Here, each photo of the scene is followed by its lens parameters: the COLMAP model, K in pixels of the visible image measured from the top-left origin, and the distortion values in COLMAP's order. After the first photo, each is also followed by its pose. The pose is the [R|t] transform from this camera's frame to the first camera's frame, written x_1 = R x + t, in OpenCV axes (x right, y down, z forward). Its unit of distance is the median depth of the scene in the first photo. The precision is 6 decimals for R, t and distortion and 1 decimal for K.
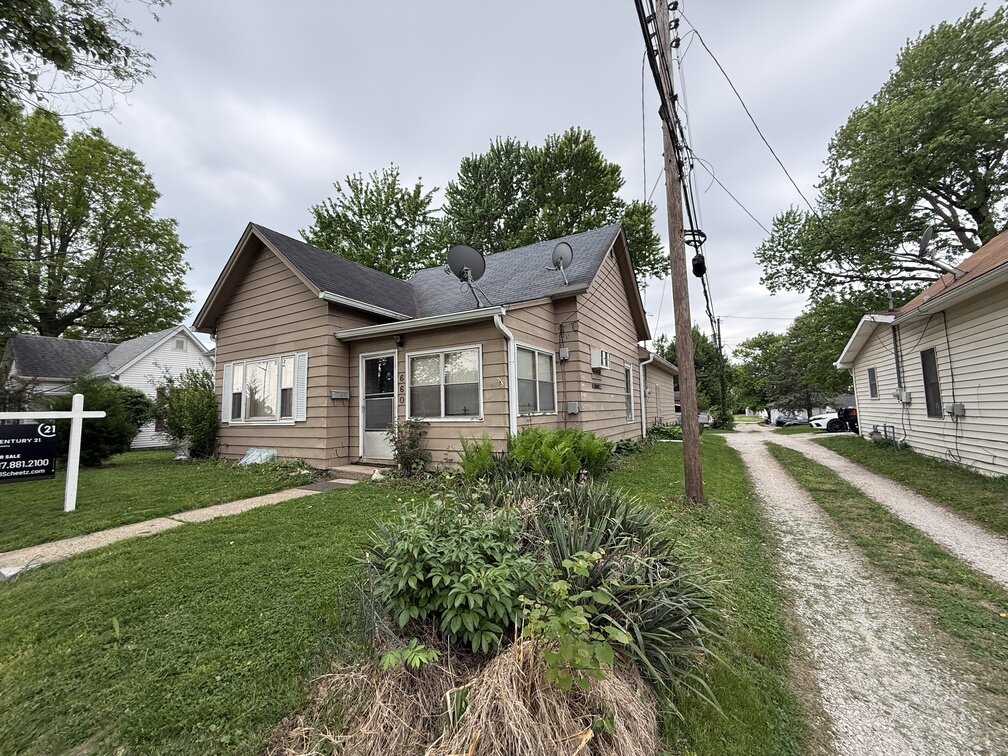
lens RADIAL K [[396.4, 0, 504.0], [0, 396.4, 378.0], [0, 0, 1]] dist [0.002360, -0.001181]
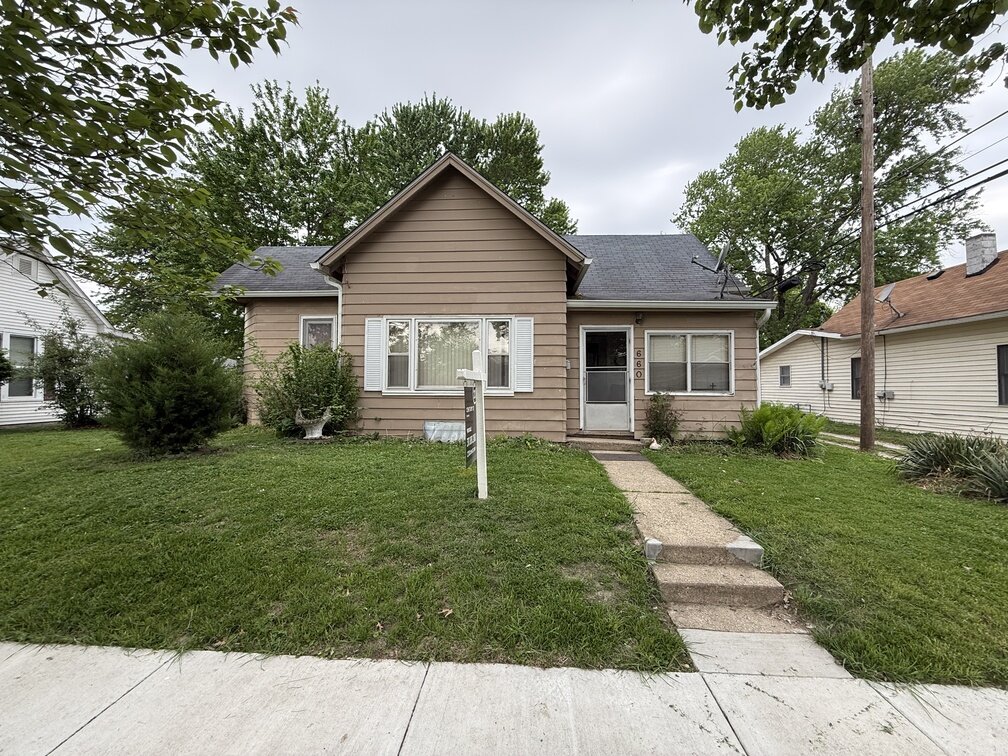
lens RADIAL K [[396.4, 0, 504.0], [0, 396.4, 378.0], [0, 0, 1]] dist [0.002360, -0.001181]
pose [[0.894506, 0.040698, 0.445200, -0.988894], [-0.064410, 0.997190, 0.038255, 0.045555], [-0.442392, -0.062895, 0.894613, 0.204920]]
